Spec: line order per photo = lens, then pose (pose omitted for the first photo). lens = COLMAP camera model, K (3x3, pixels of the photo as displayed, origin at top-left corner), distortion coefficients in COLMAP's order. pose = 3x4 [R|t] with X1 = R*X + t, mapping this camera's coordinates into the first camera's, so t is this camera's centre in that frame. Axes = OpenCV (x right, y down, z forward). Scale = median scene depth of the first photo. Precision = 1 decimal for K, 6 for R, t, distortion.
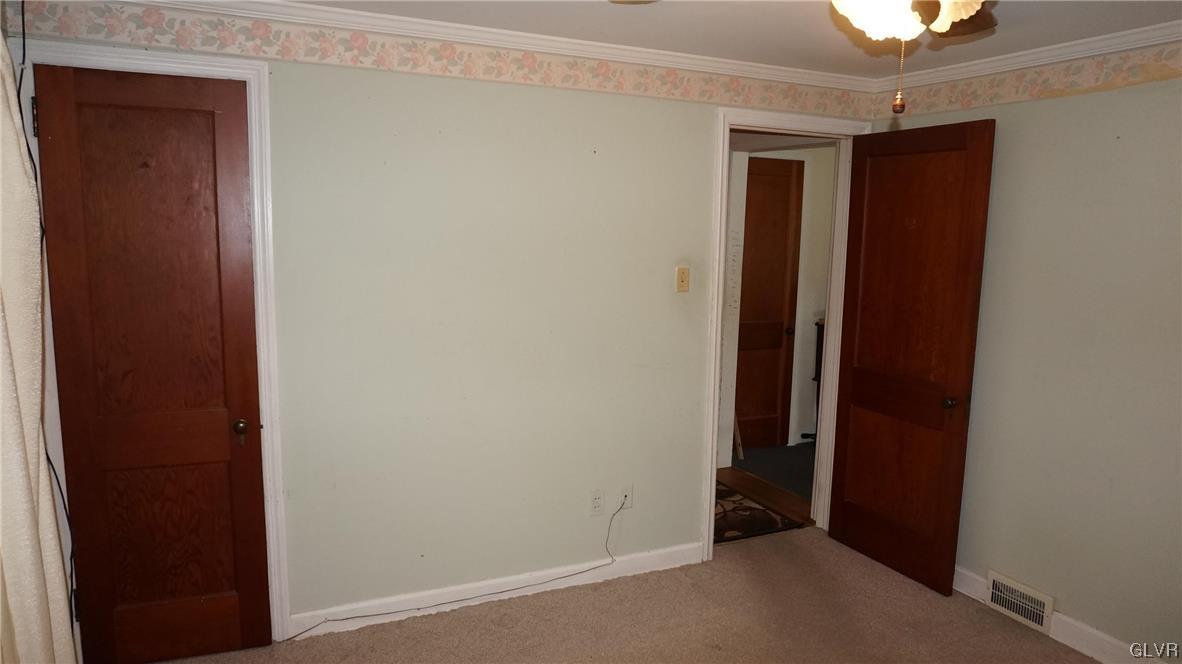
lens RADIAL K [[789.1, 0, 580.0], [0, 789.1, 335.4], [0, 0, 1]] dist [-0.028051, 0.031037]
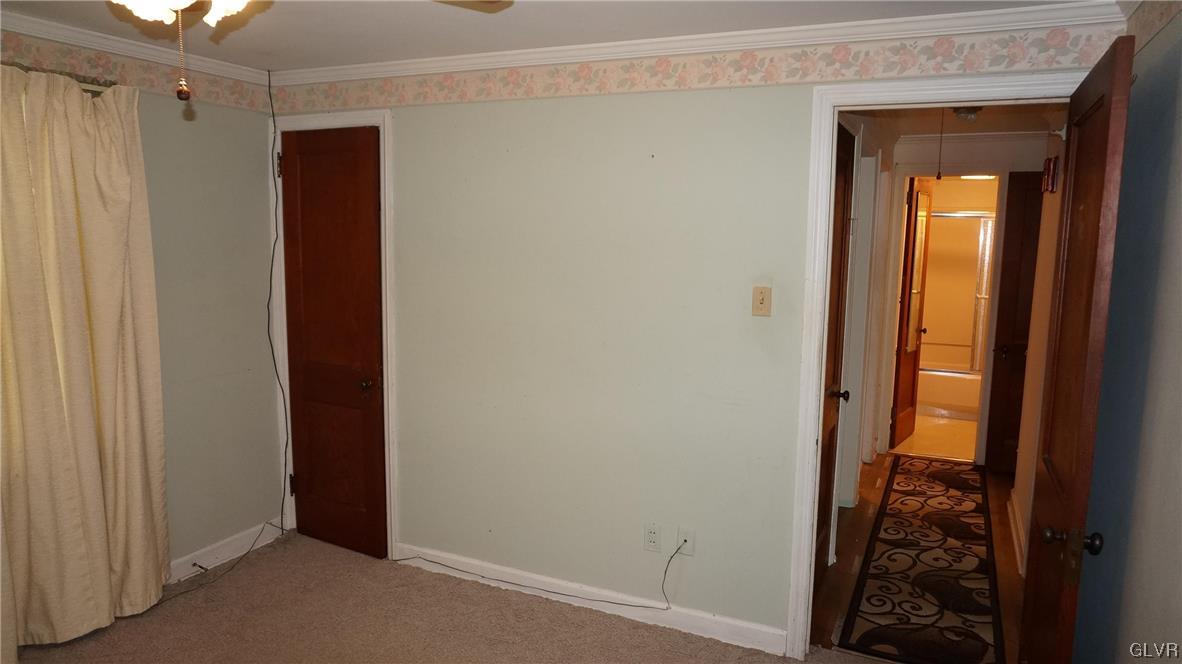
lens RADIAL K [[789.1, 0, 579.4], [0, 789.1, 331.4], [0, 0, 1]] dist [-0.028051, 0.031037]
pose [[0.639353, 0.090669, -0.763549, 0.623899], [-0.113744, 0.993251, 0.022703, -0.035259], [0.760454, 0.072334, 0.645350, 0.315475]]
